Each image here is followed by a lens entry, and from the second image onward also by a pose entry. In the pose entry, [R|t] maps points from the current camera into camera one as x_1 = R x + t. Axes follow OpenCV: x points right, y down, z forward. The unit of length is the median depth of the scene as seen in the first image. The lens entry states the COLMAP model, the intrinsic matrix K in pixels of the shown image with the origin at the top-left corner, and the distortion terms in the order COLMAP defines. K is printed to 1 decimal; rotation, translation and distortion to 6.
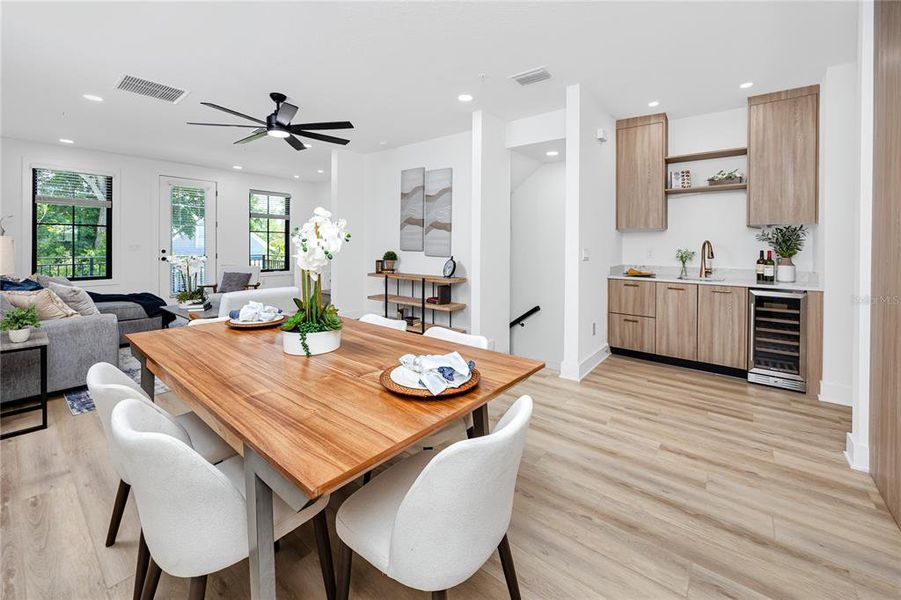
lens RADIAL K [[350.5, 0, 451.2], [0, 350.5, 247.5], [0, 0, 1]] dist [0.000498, 0.000155]
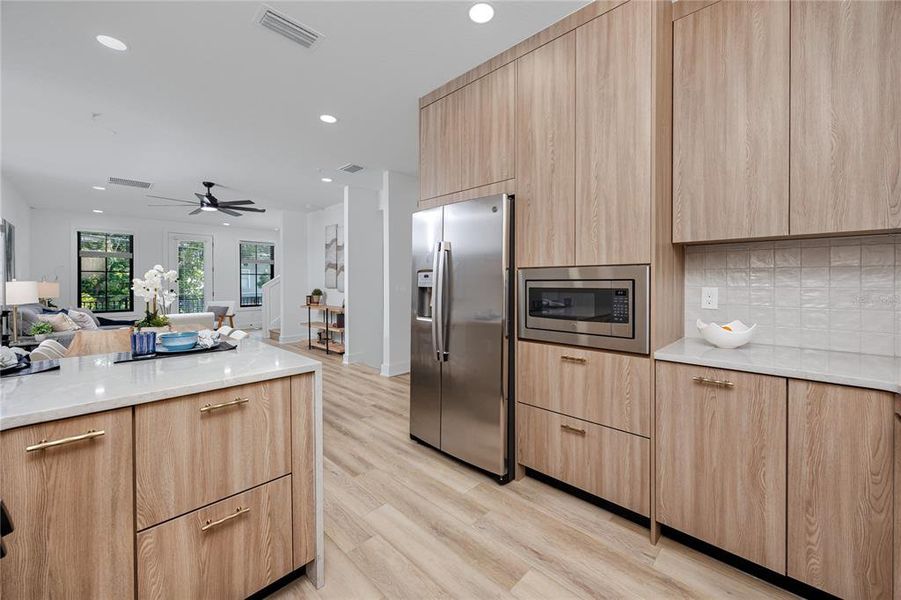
lens RADIAL K [[348.0, 0, 449.2], [0, 348.0, 286.5], [0, 0, 1]] dist [-0.000443, -0.000027]
pose [[0.994003, -0.008844, -0.108998, 0.488522], [0.008954, 0.999960, 0.000519, 0.006801], [0.108989, -0.001492, 0.994042, -0.252168]]
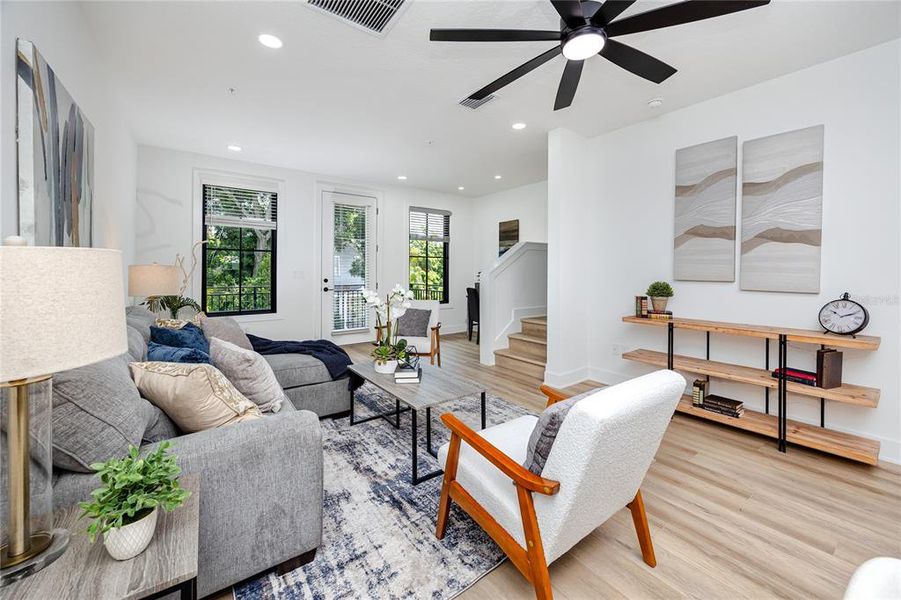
lens RADIAL K [[352.9, 0, 463.2], [0, 352.9, 272.9], [0, 0, 1]] dist [0.000542, 0.000117]
pose [[0.968341, -0.003192, -0.249610, -0.377889], [0.001783, 0.999981, -0.005868, -0.002341], [0.249624, 0.005237, 0.968329, 0.340524]]
